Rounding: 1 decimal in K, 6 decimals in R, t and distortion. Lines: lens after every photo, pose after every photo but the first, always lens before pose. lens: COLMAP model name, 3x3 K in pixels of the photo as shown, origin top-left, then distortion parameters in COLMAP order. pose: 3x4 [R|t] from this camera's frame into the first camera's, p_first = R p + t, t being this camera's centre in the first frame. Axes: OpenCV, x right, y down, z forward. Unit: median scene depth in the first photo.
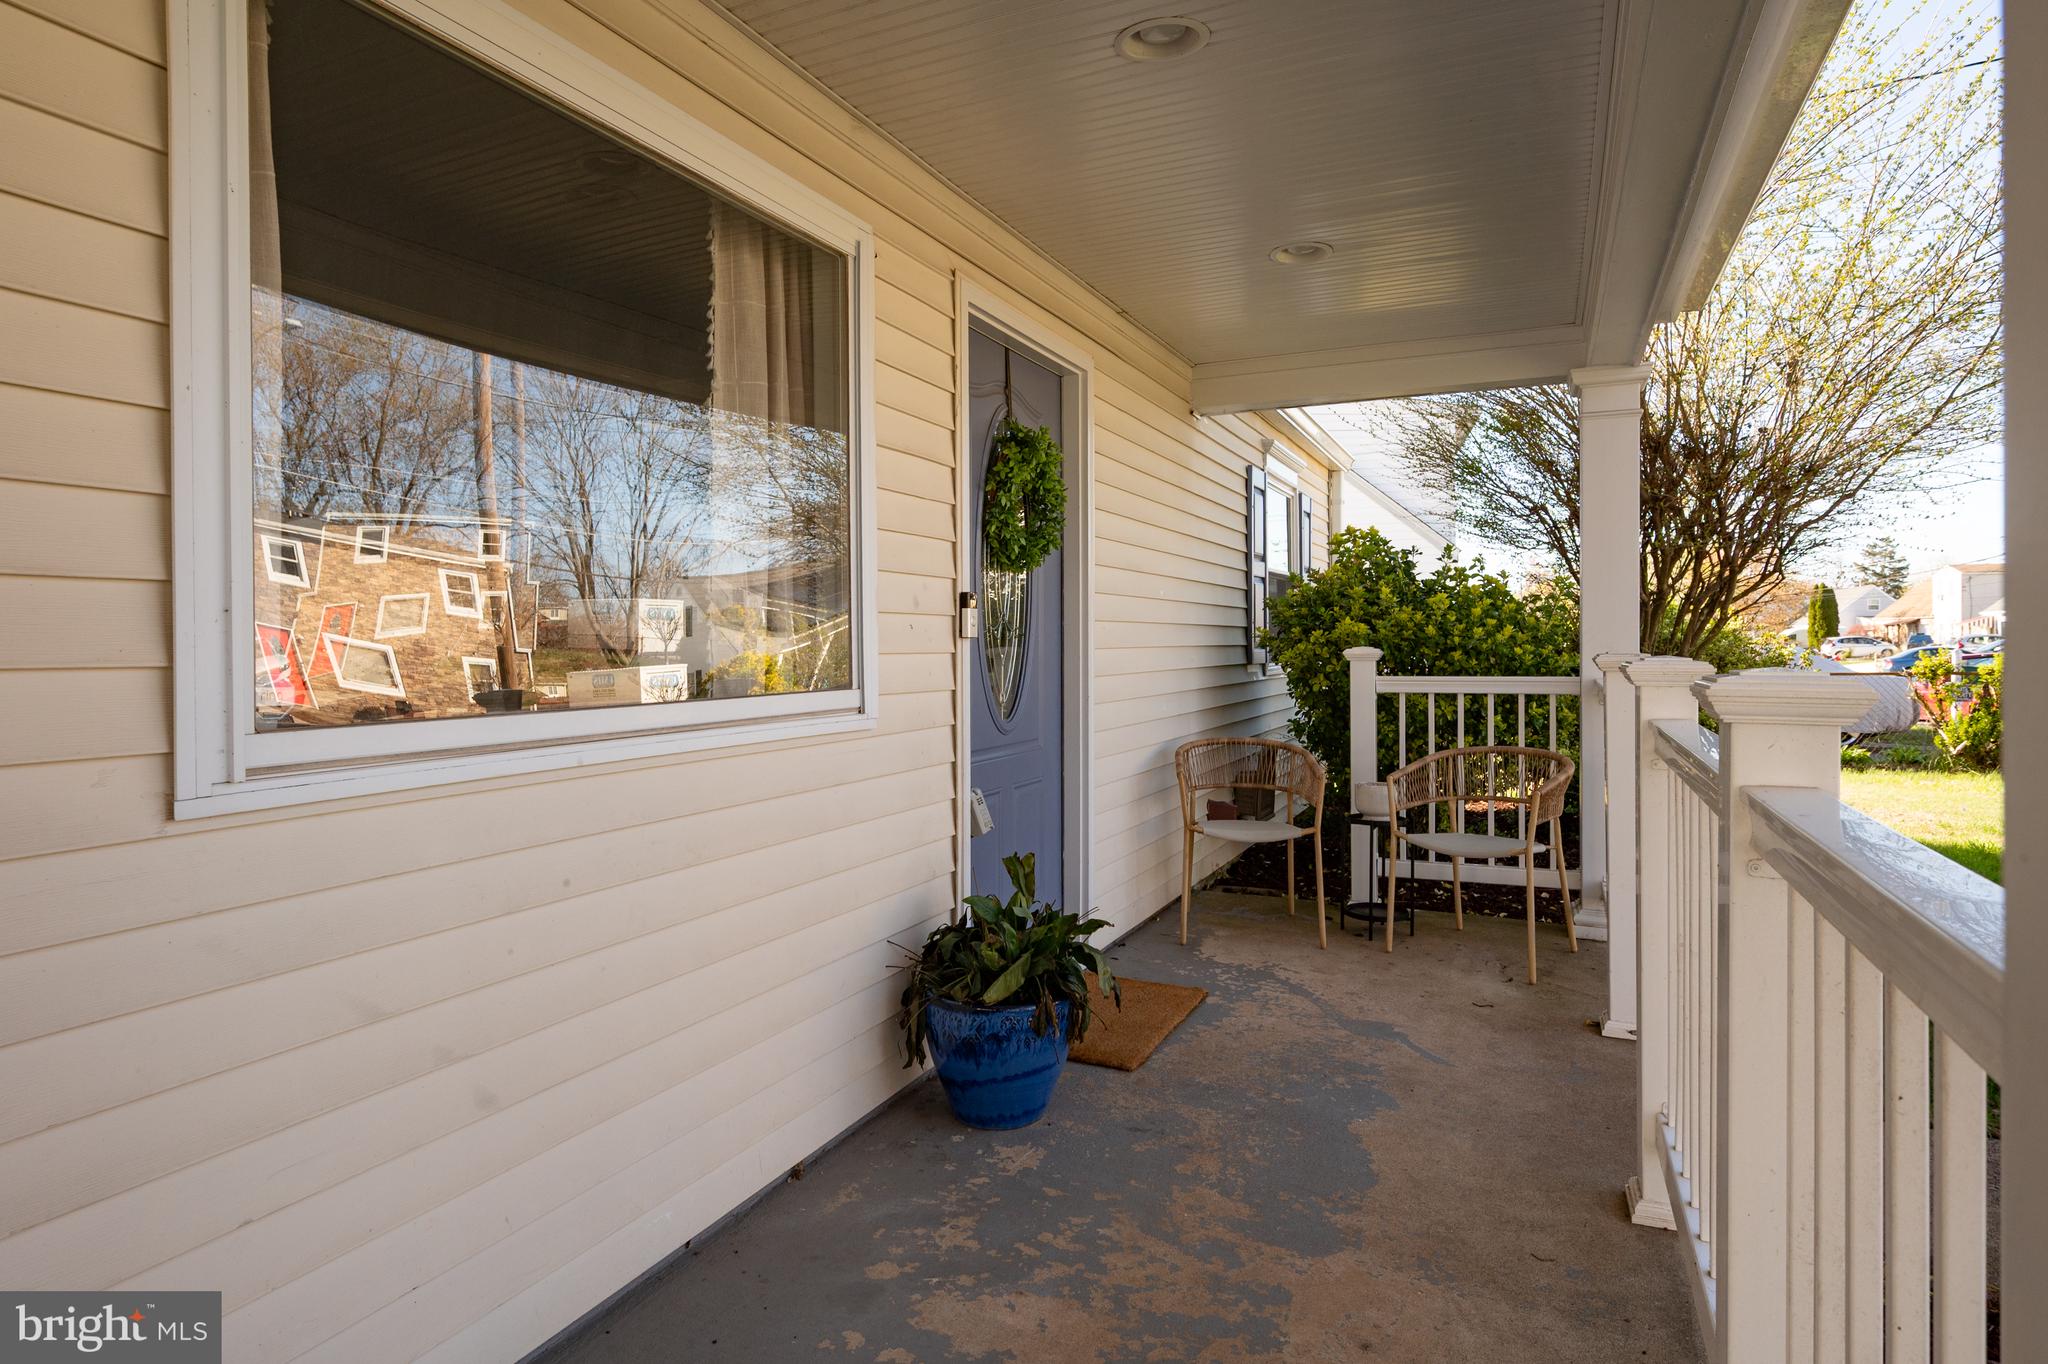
lens RADIAL K [[1144.5, 0, 1019.5], [0, 1144.5, 645.9], [0, 0, 1]] dist [0.002655, 0.000250]
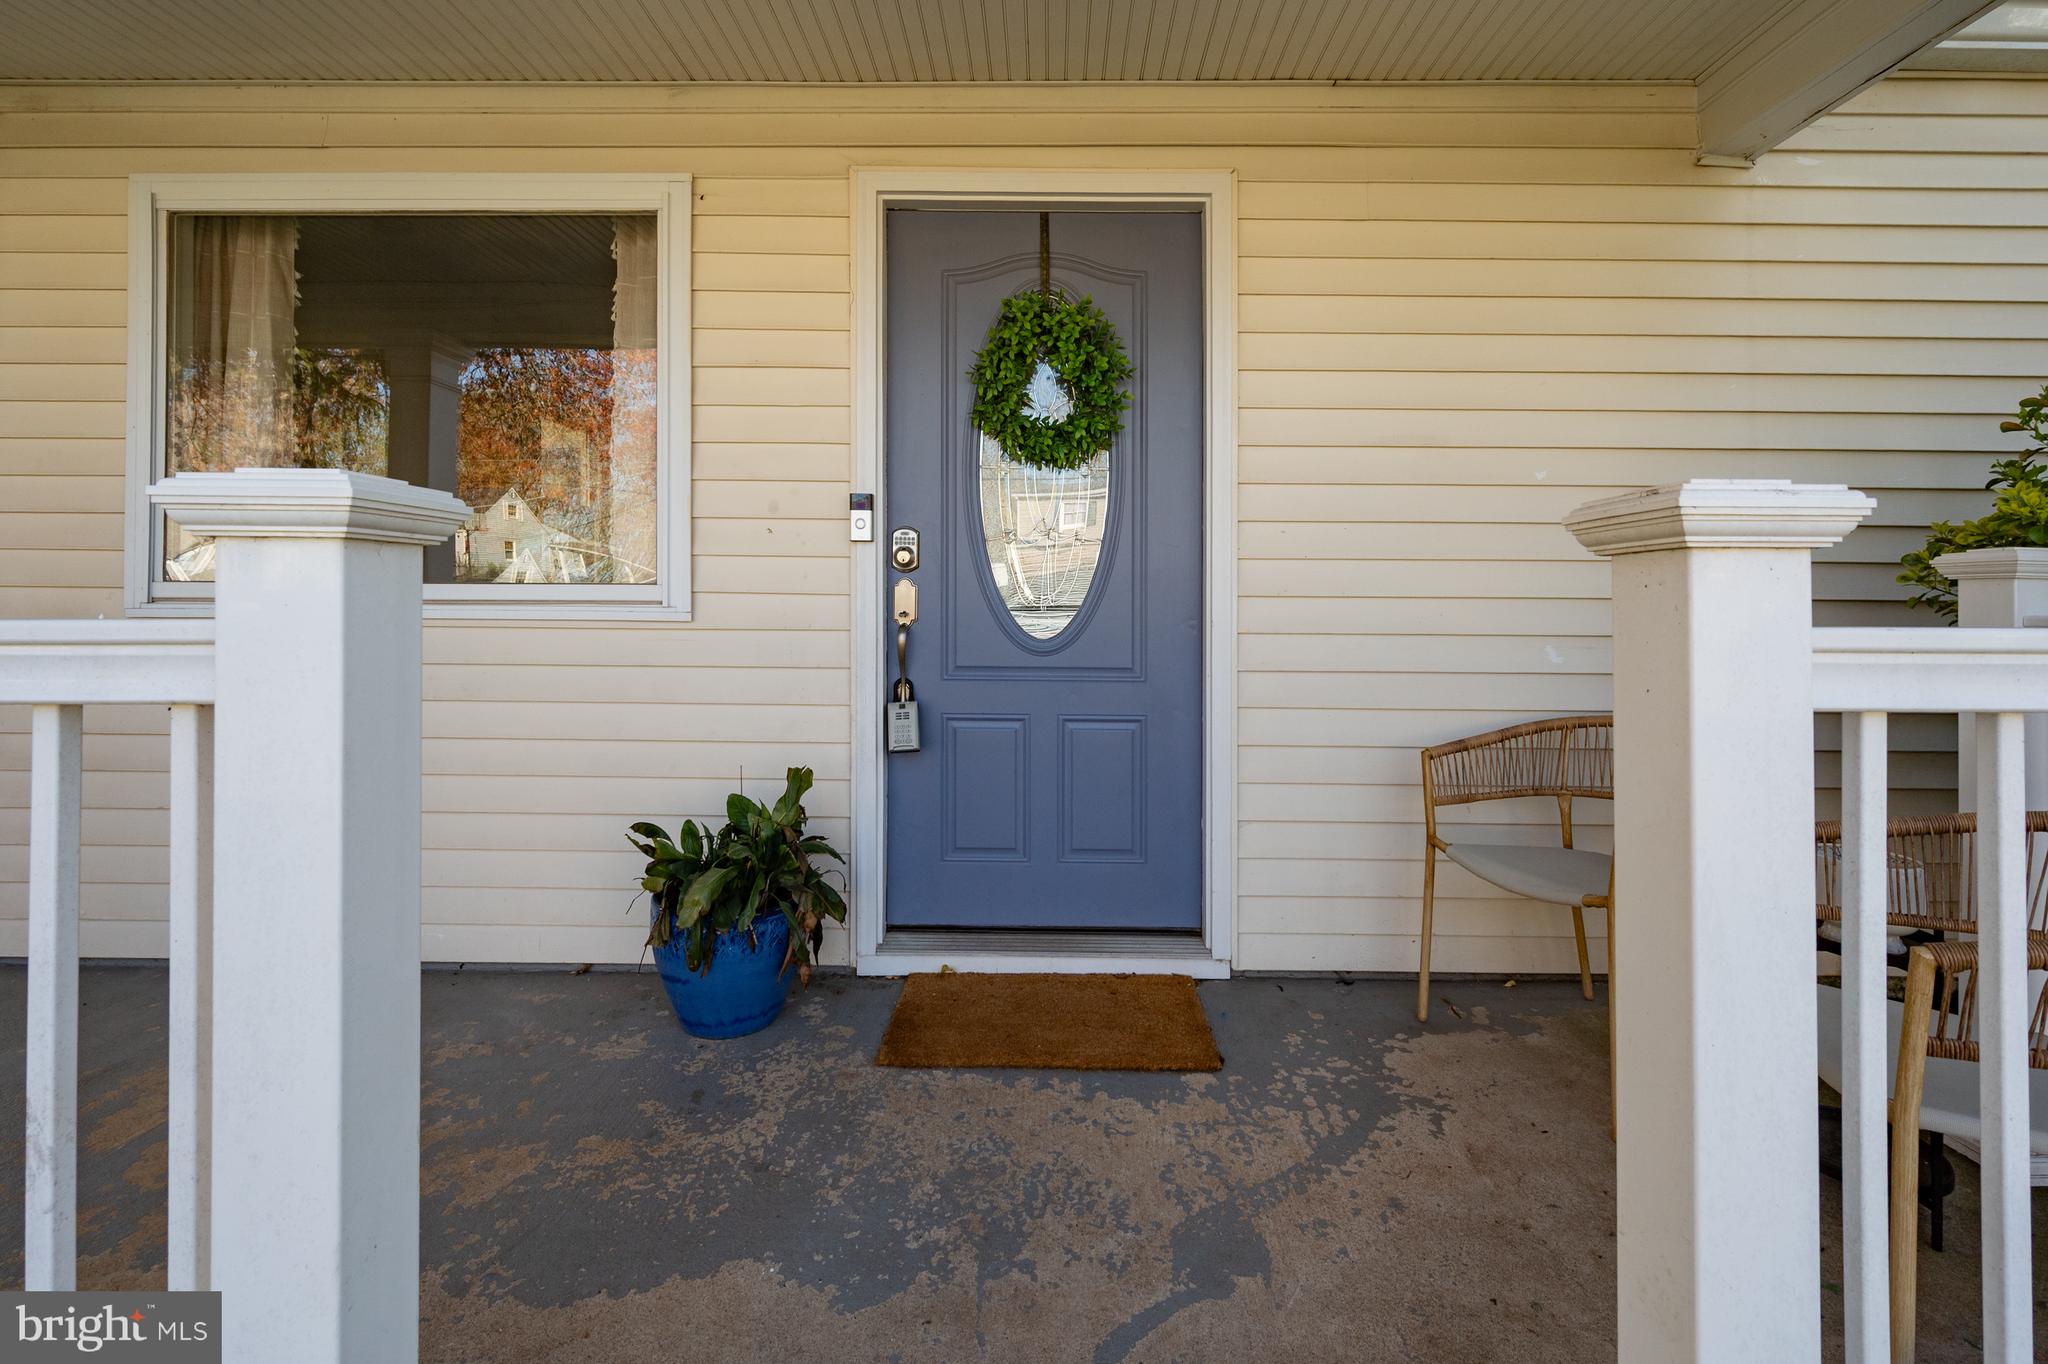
lens RADIAL K [[909.3, 0, 1033.4], [0, 909.3, 611.1], [0, 0, 1]] dist [-0.002123, -0.000110]
pose [[0.410874, 0.012107, -0.911612, 0.644266], [-0.015582, 0.999859, 0.006256, 0.040182], [0.911559, 0.011634, 0.411005, 0.741029]]
